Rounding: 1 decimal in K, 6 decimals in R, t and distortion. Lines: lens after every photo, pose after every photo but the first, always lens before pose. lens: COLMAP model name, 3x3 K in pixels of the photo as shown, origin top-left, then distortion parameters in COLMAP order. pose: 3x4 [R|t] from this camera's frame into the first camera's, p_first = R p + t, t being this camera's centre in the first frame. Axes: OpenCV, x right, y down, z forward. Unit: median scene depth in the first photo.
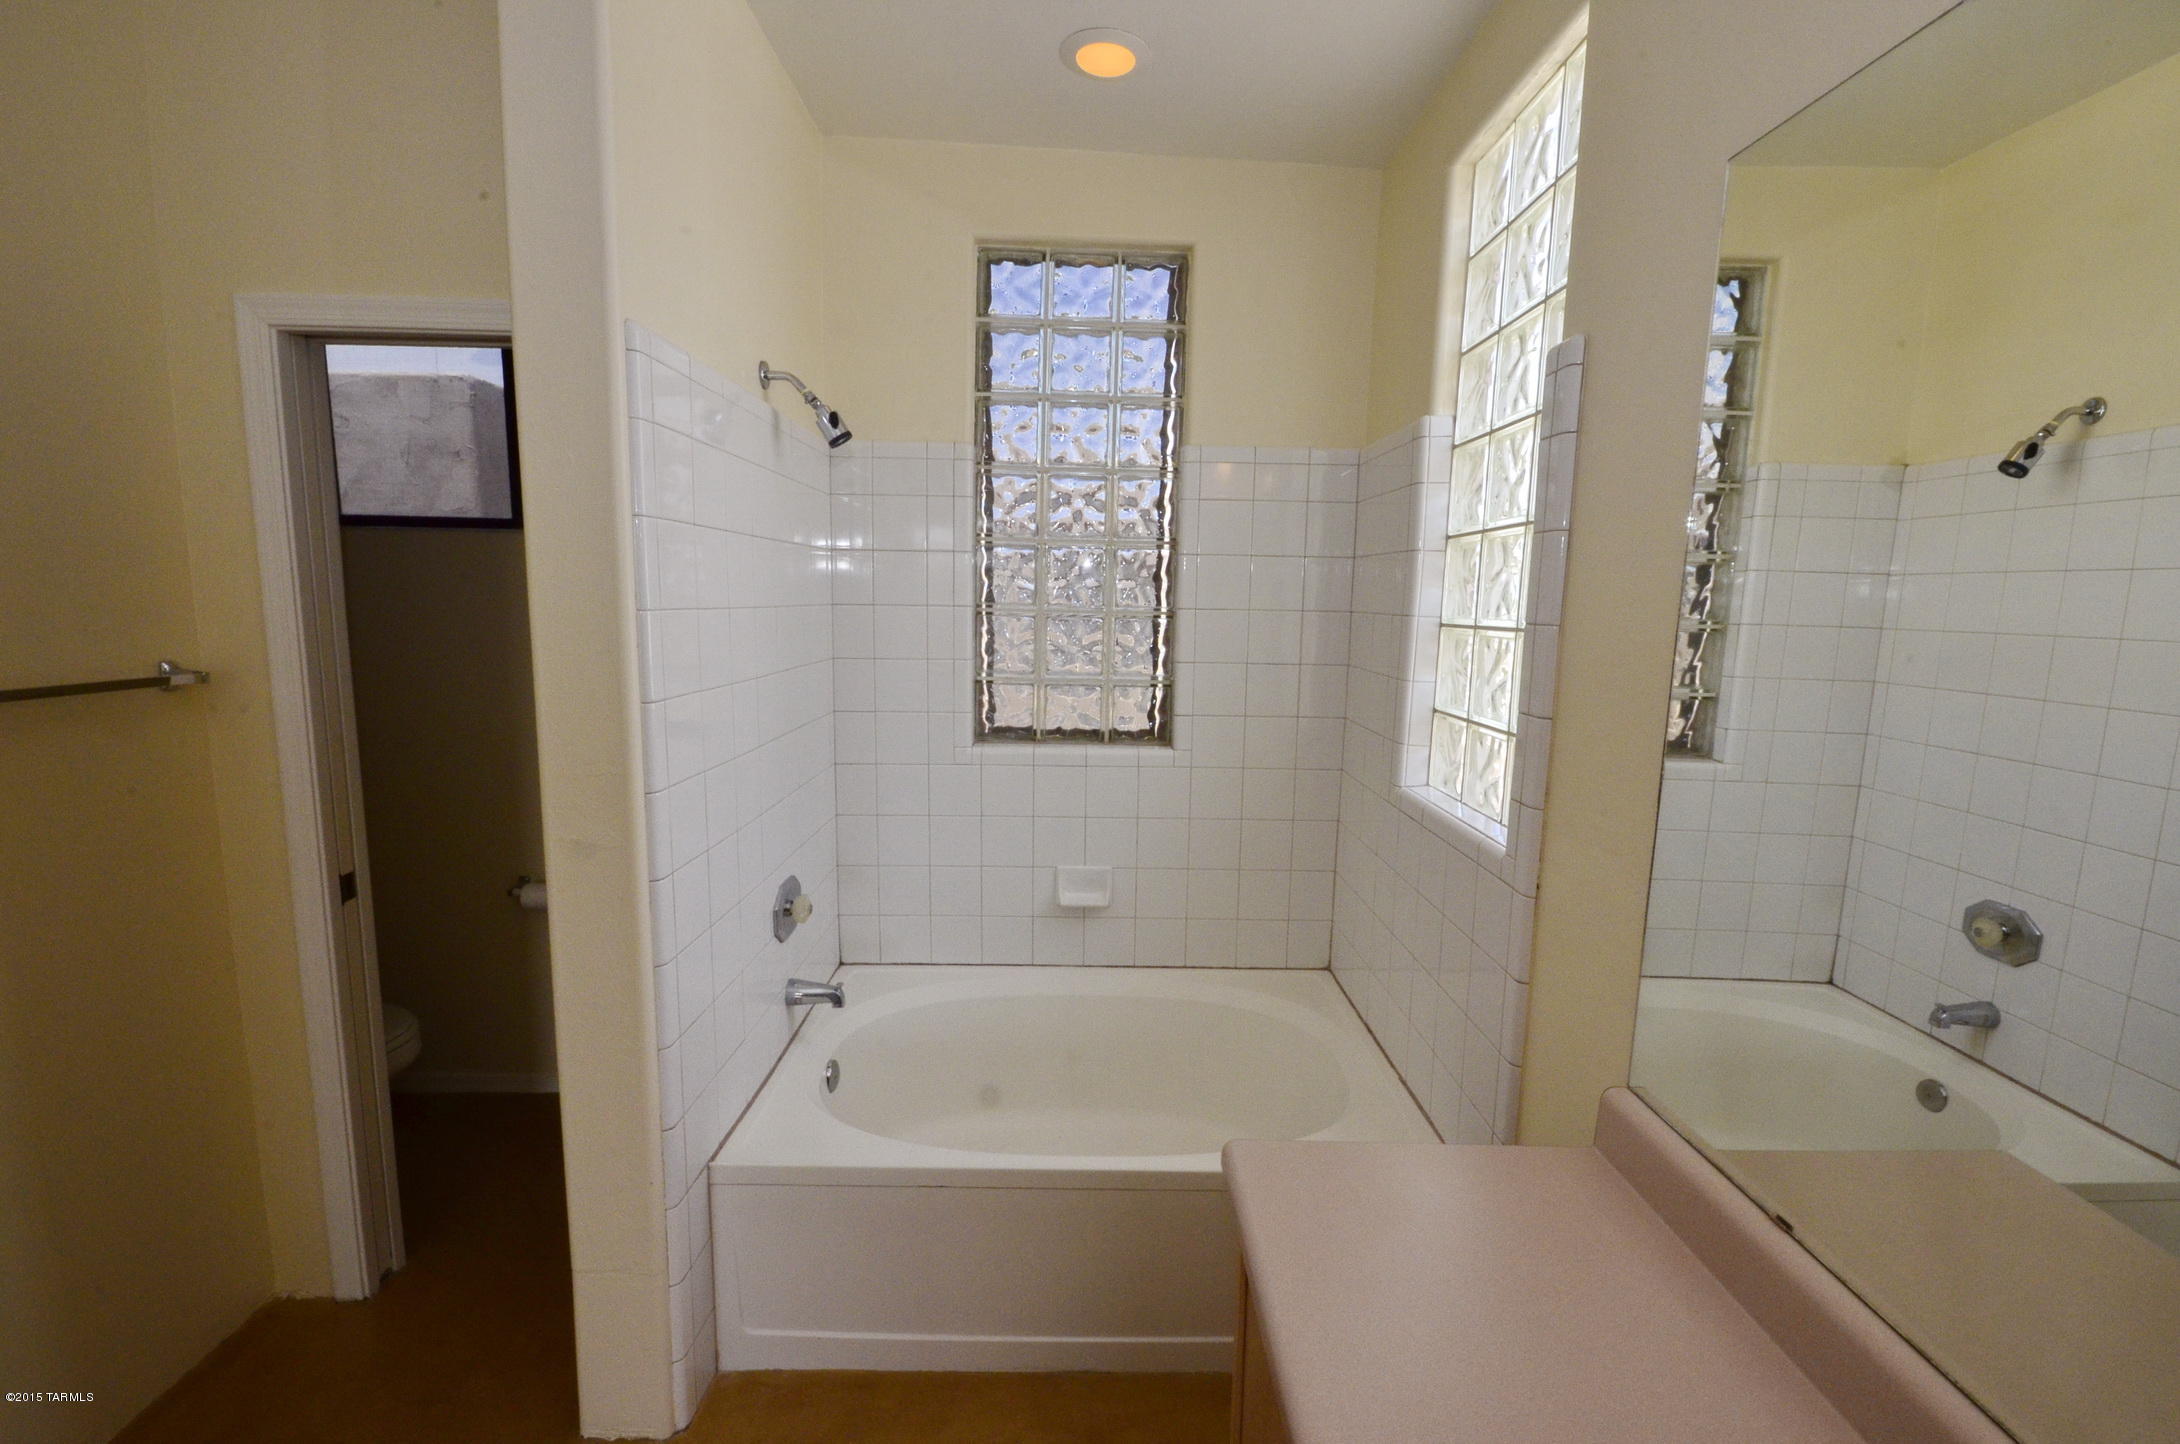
lens RADIAL K [[941.9, 0, 1083.8], [0, 941.9, 732.0], [0, 0, 1]] dist [-0.003278, -0.000985]
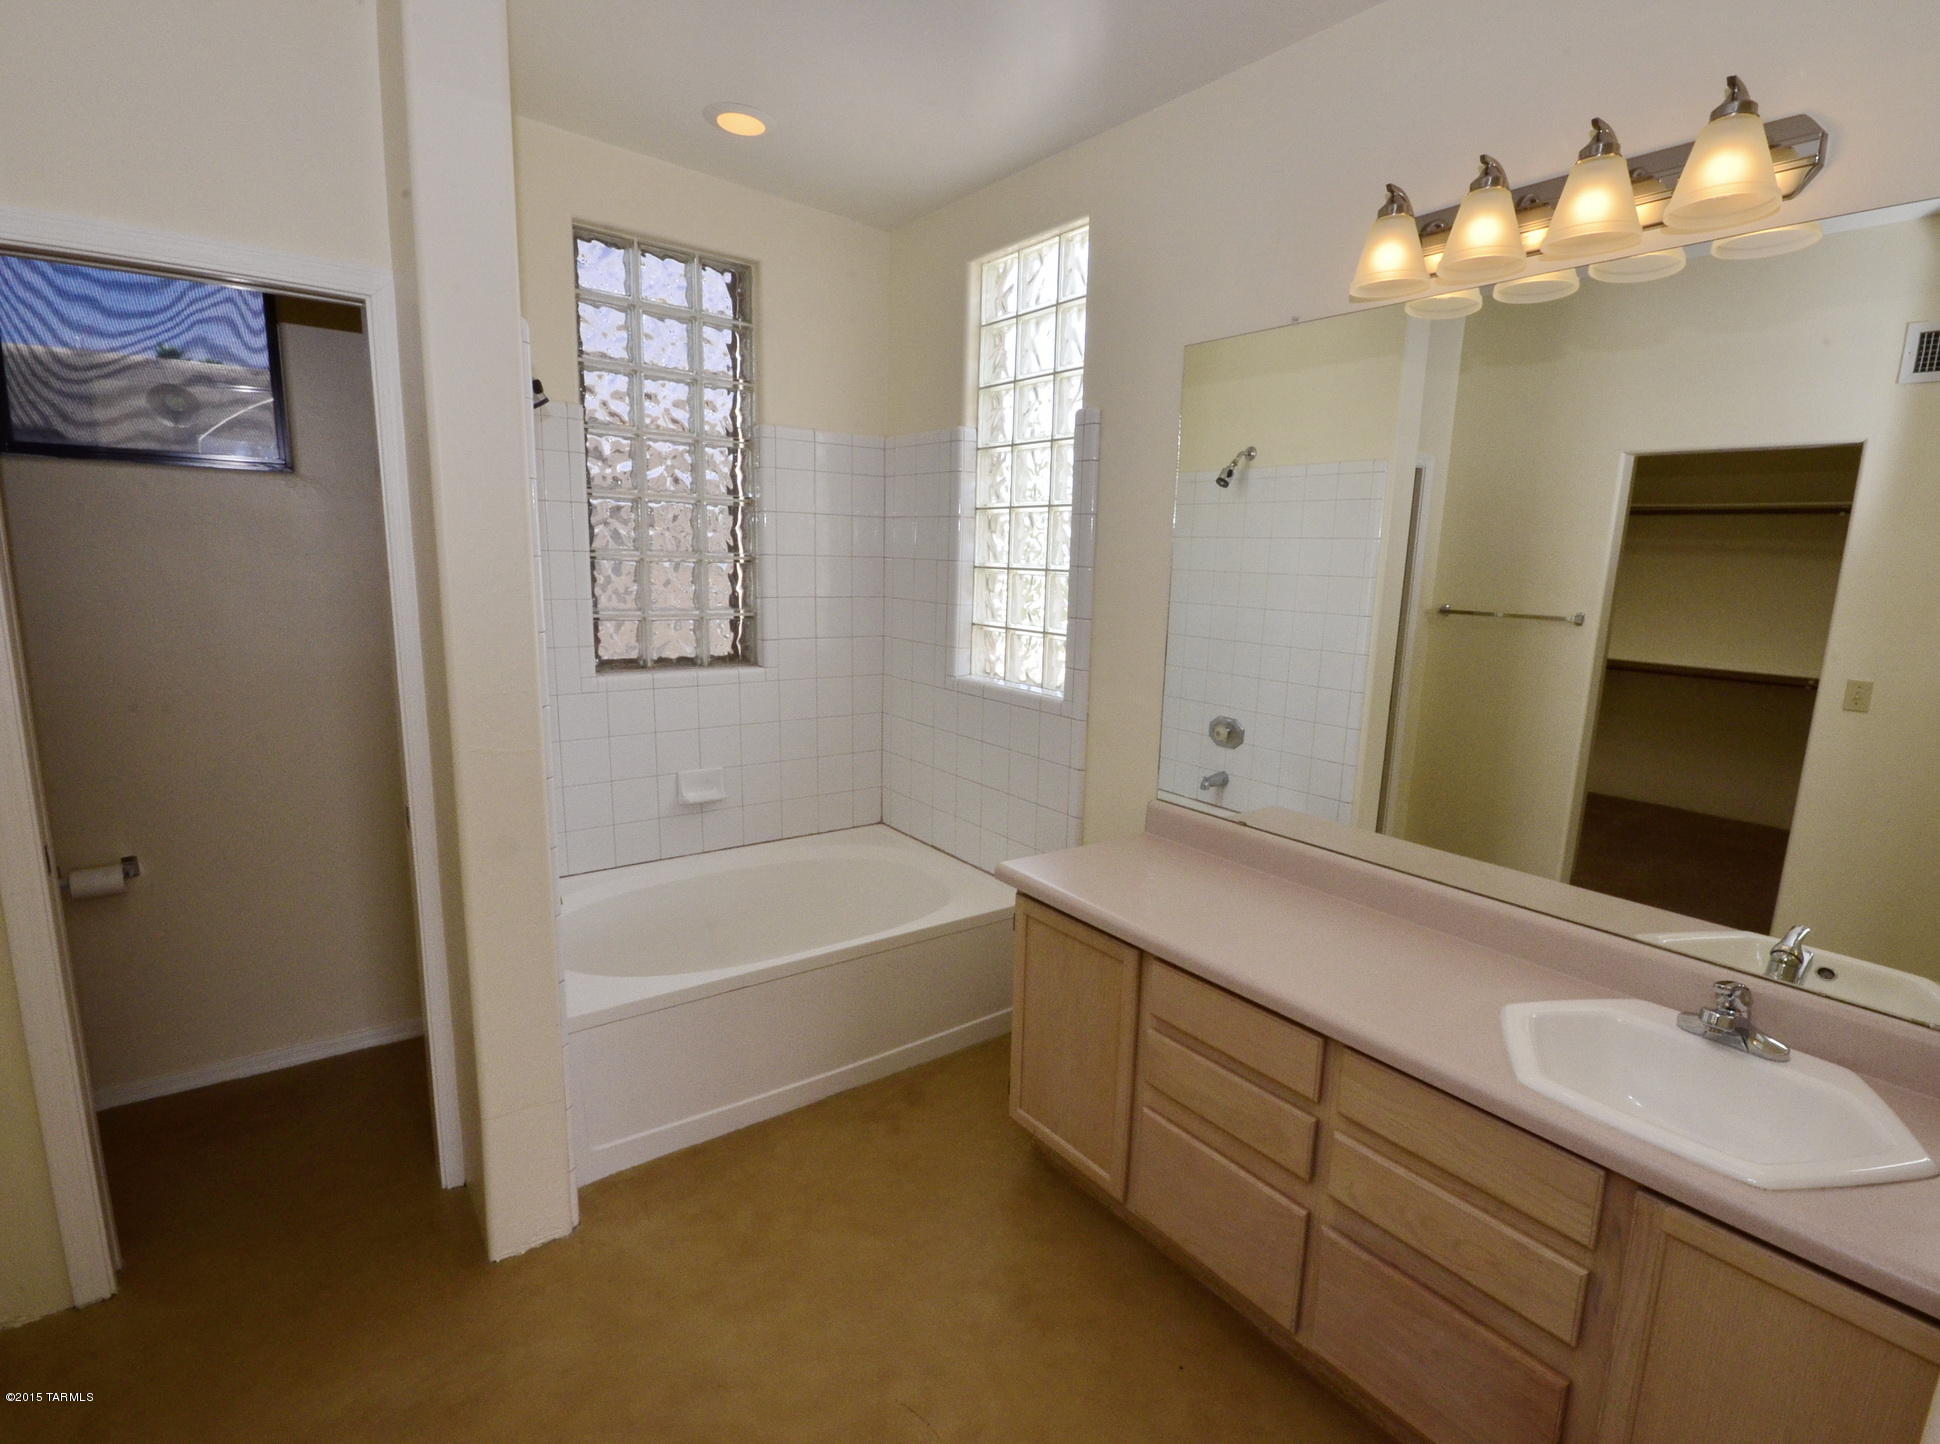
lens RADIAL K [[959.1, 0, 980.8], [0, 959.1, 724.5], [0, 0, 1]] dist [0.004073, 0.000403]
pose [[0.803373, -0.097405, 0.587455, -0.520887], [0.068824, 0.995108, 0.070878, 0.028291], [-0.591485, -0.016511, 0.806147, -0.242578]]
